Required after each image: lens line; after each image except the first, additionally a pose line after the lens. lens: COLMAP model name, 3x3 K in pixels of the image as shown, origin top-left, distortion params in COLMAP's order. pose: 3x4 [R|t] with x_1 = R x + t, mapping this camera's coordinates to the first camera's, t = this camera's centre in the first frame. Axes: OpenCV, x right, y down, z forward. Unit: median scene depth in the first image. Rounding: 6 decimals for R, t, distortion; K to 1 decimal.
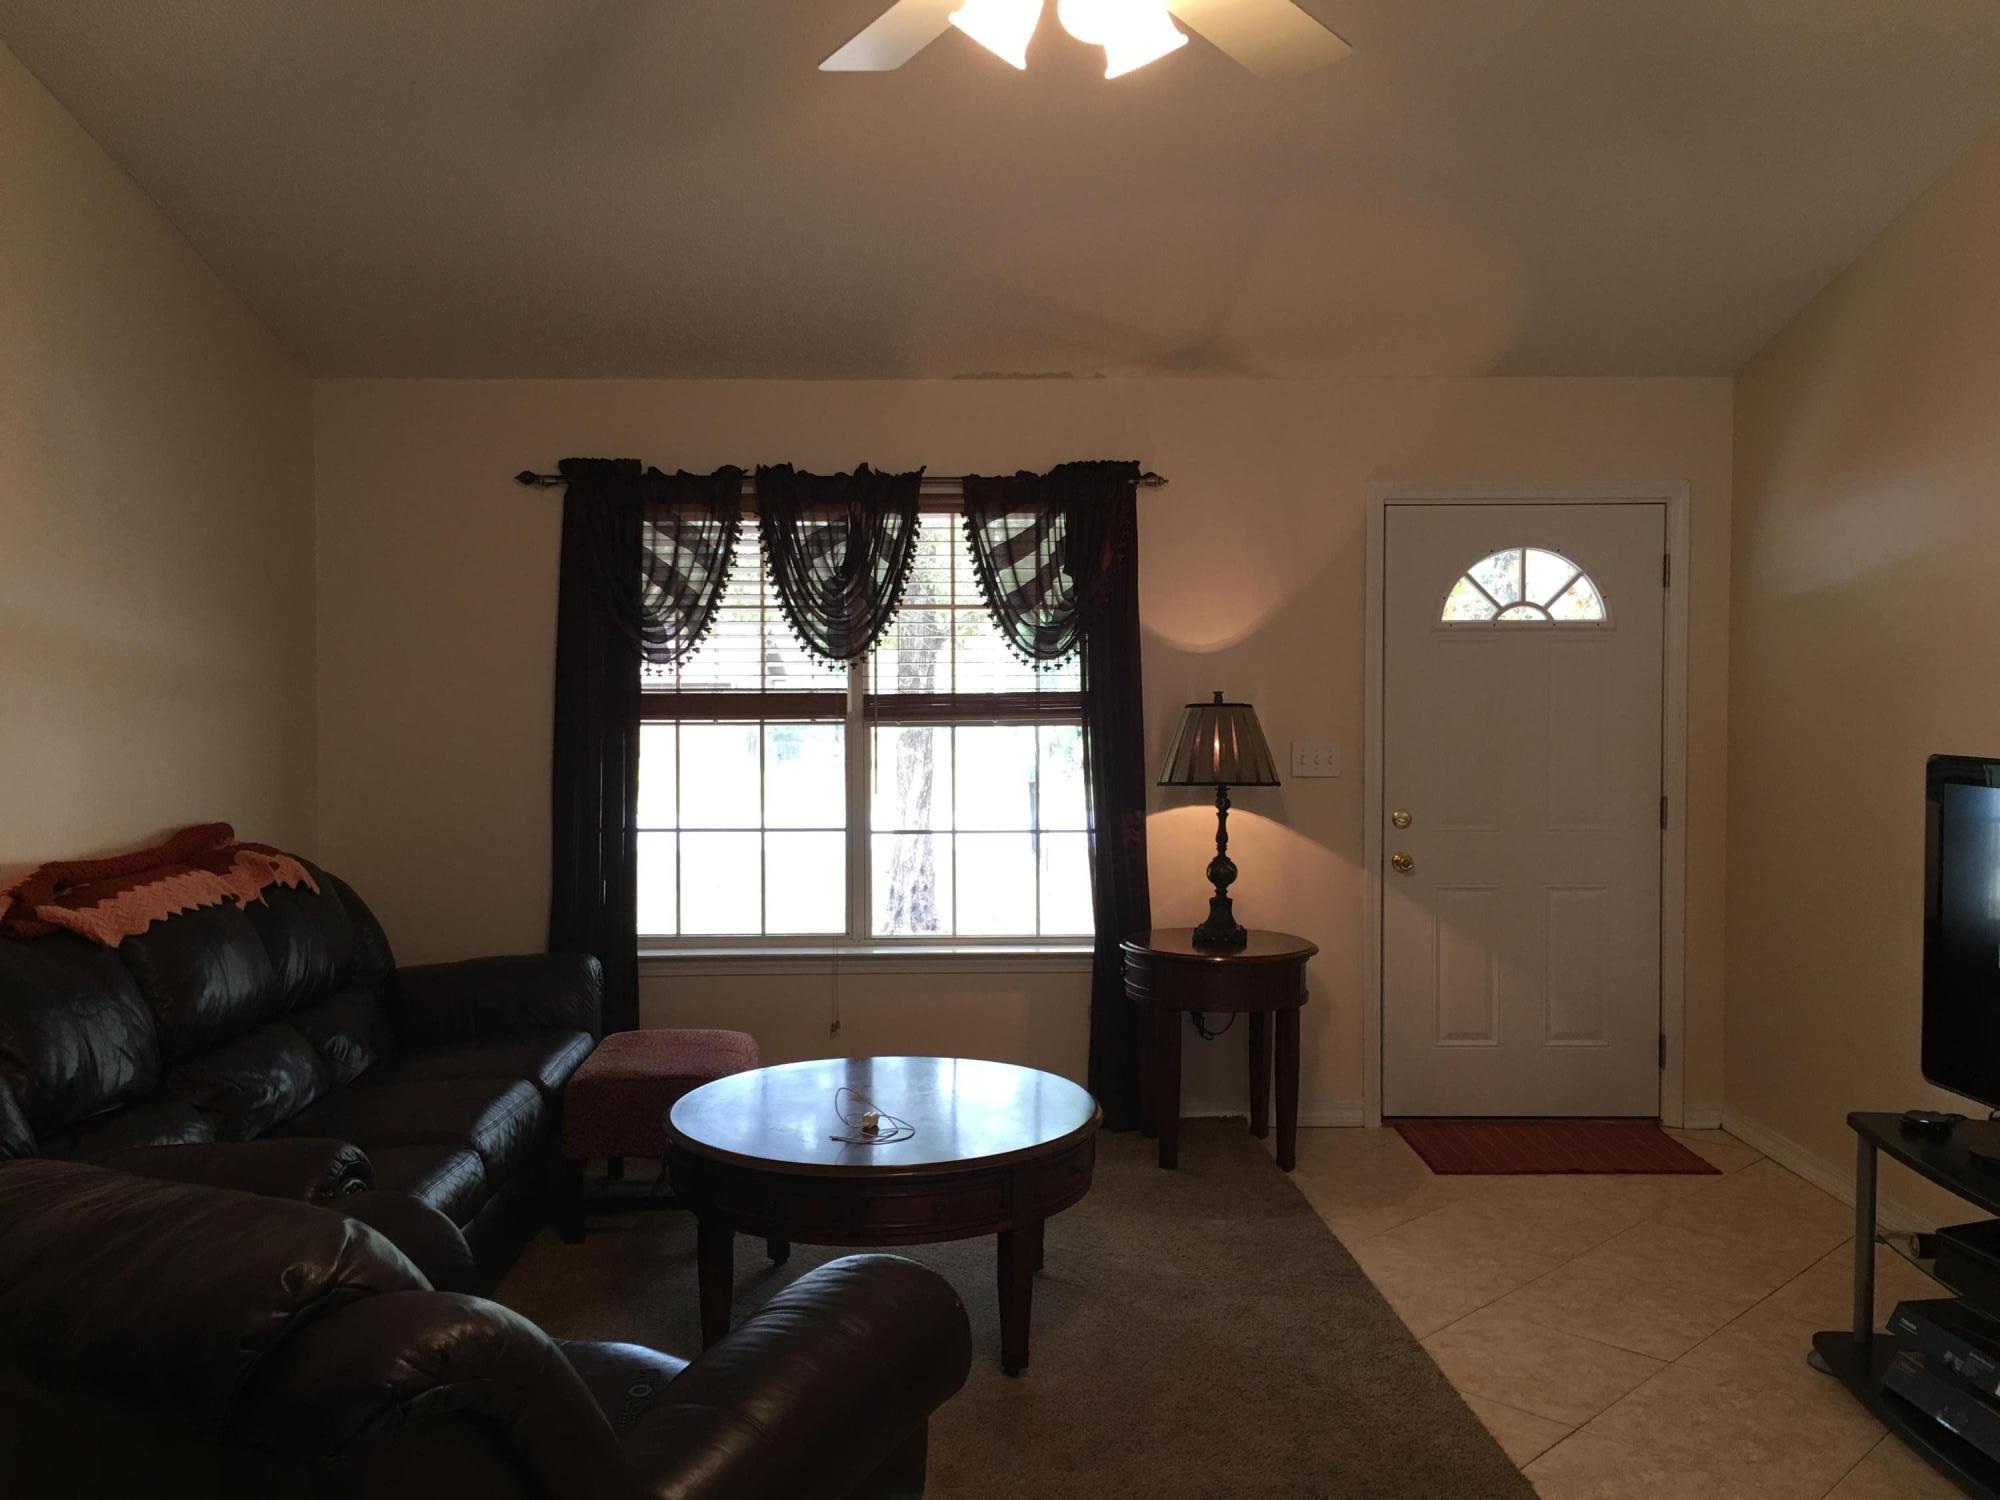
lens RADIAL K [[1695.1, 0, 1007.6], [0, 1695.1, 740.8], [0, 0, 1]] dist [0.081081, -0.101443]
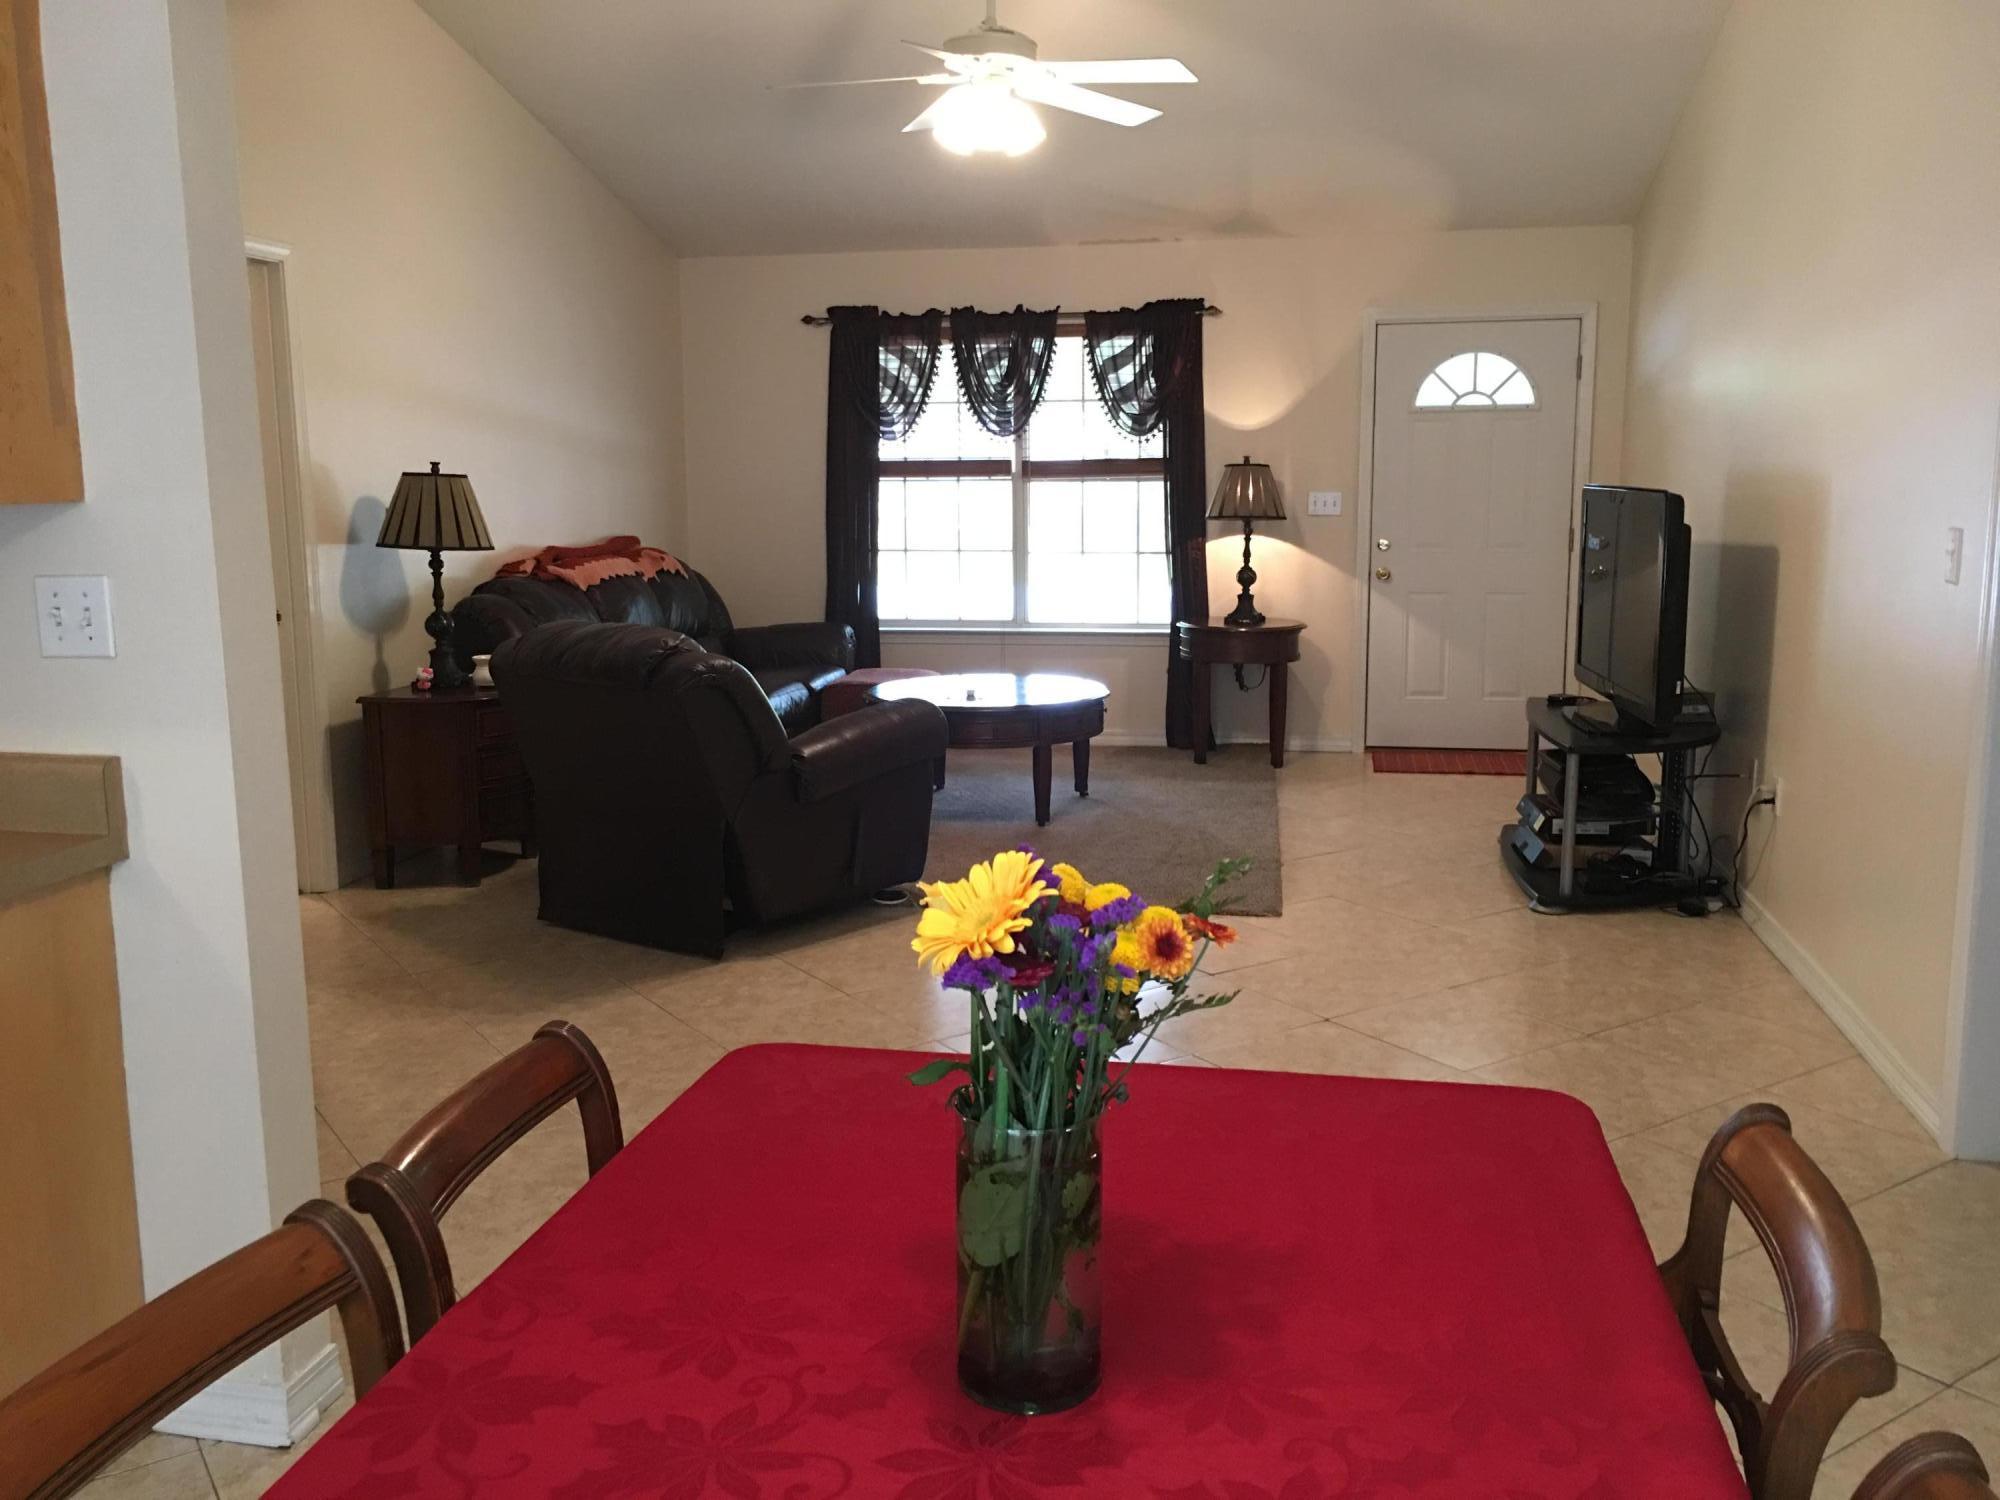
lens RADIAL K [[1695.1, 0, 1018.1], [0, 1695.1, 727.9], [0, 0, 1]] dist [0.081081, -0.101443]
pose [[0.980036, 0.025991, -0.197116, 0.222054], [-0.003452, 0.993494, 0.113834, 0.038111], [0.198792, -0.110881, 0.973749, -0.515365]]
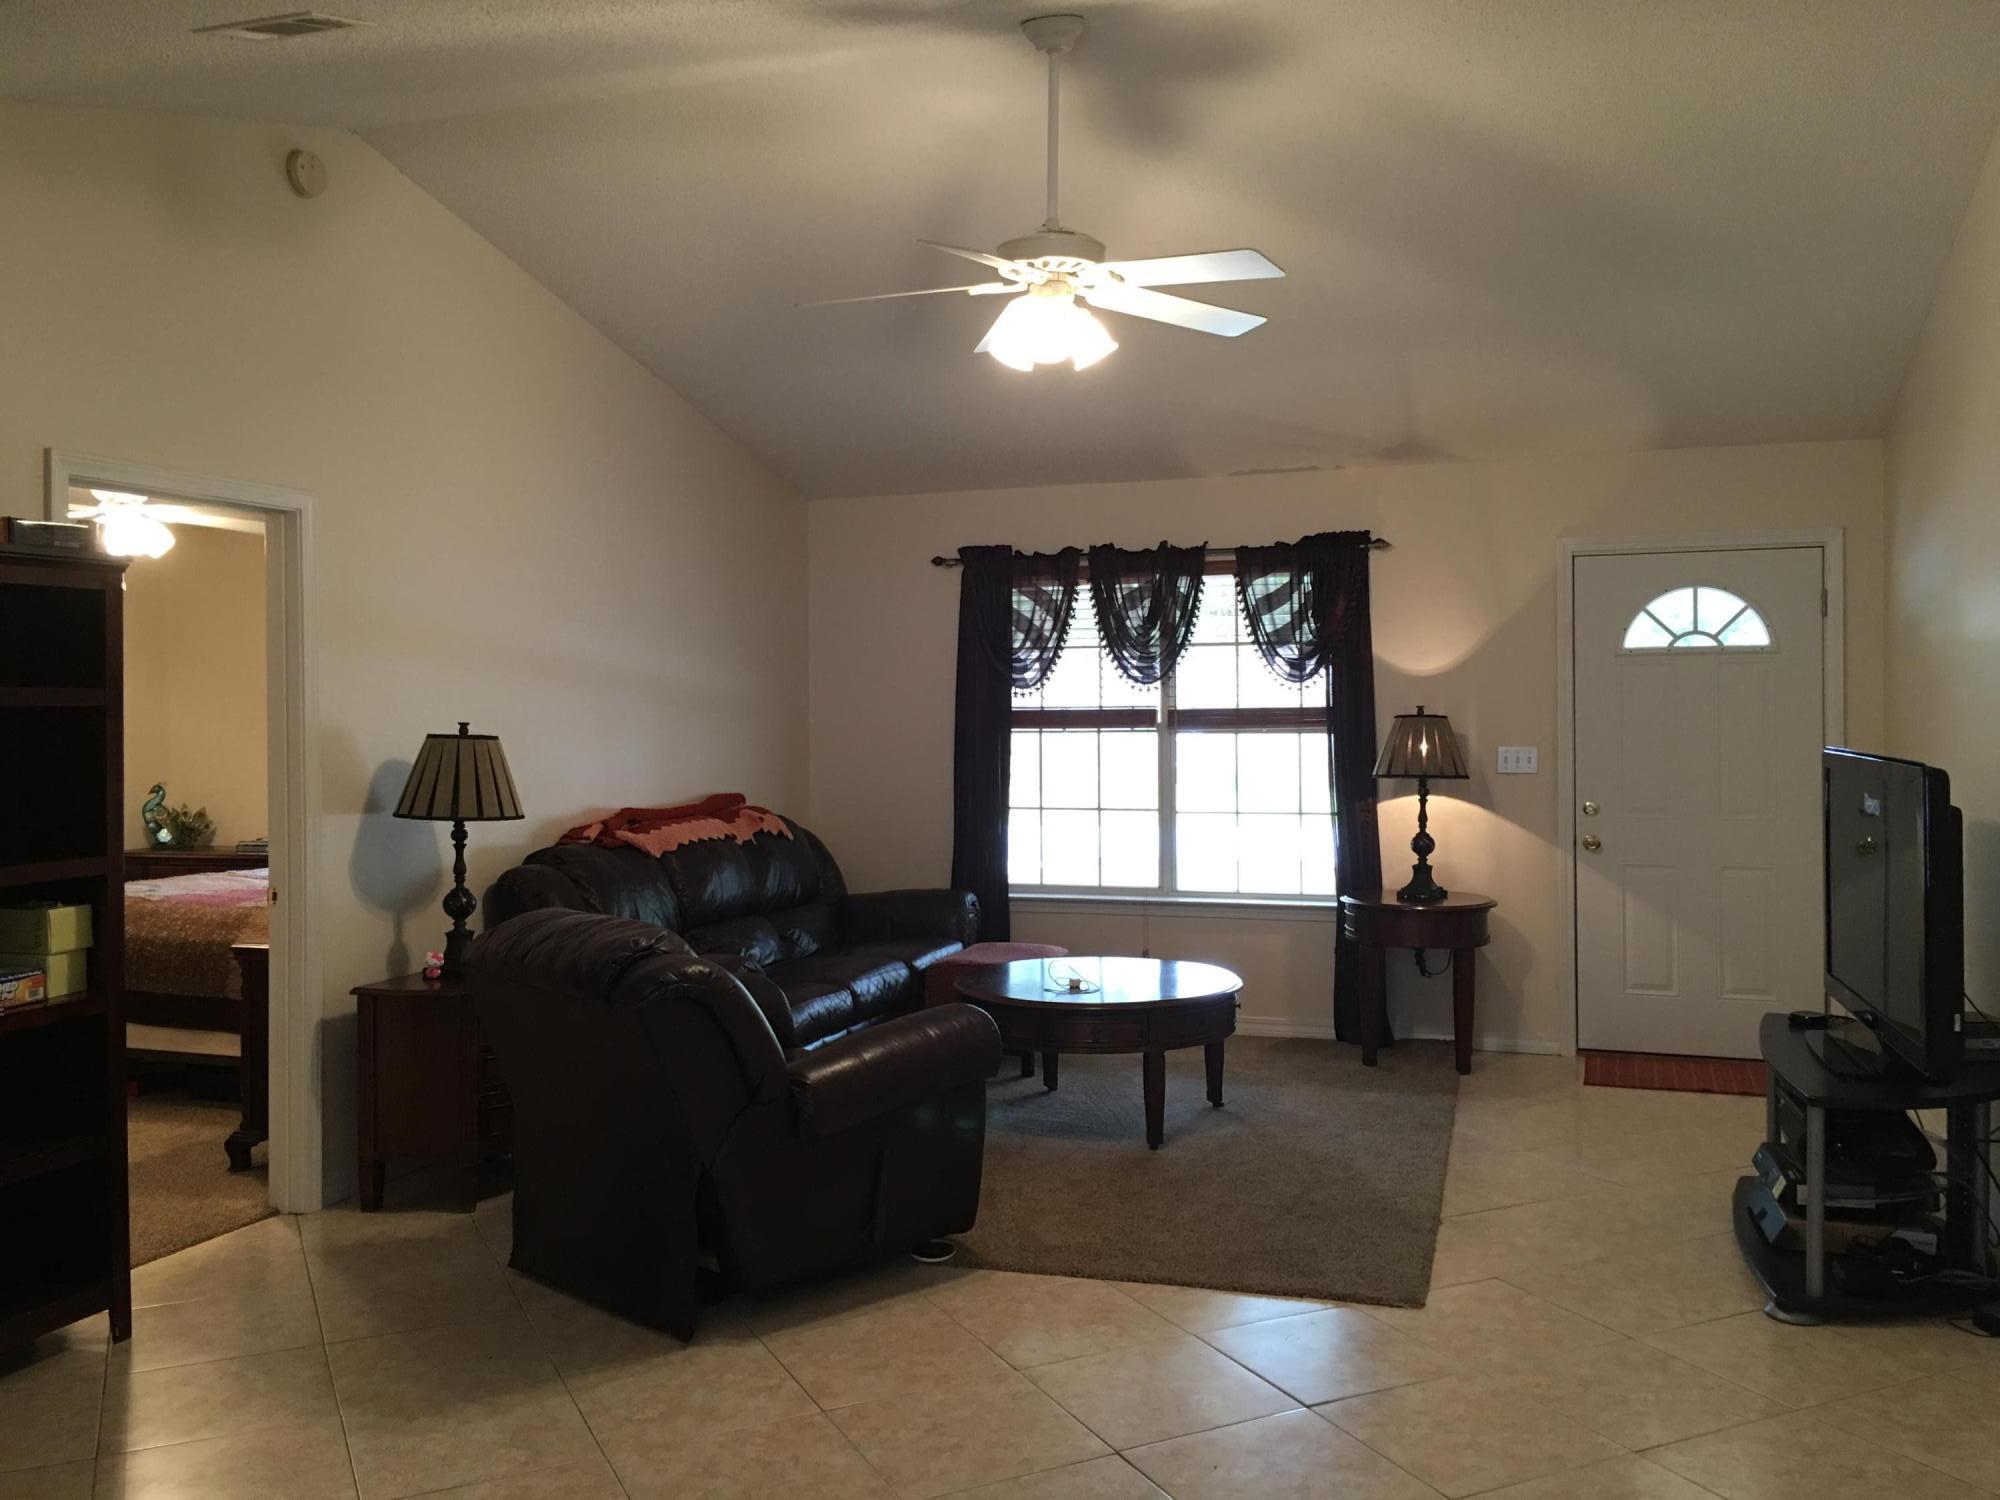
lens RADIAL K [[1695.1, 0, 1013.7], [0, 1695.1, 723.7], [0, 0, 1]] dist [0.081081, -0.101443]
pose [[0.939052, -0.002191, -0.343768, 0.271926], [-0.006464, 0.999690, -0.024029, 0.017593], [0.343714, 0.024787, 0.938747, -0.322353]]
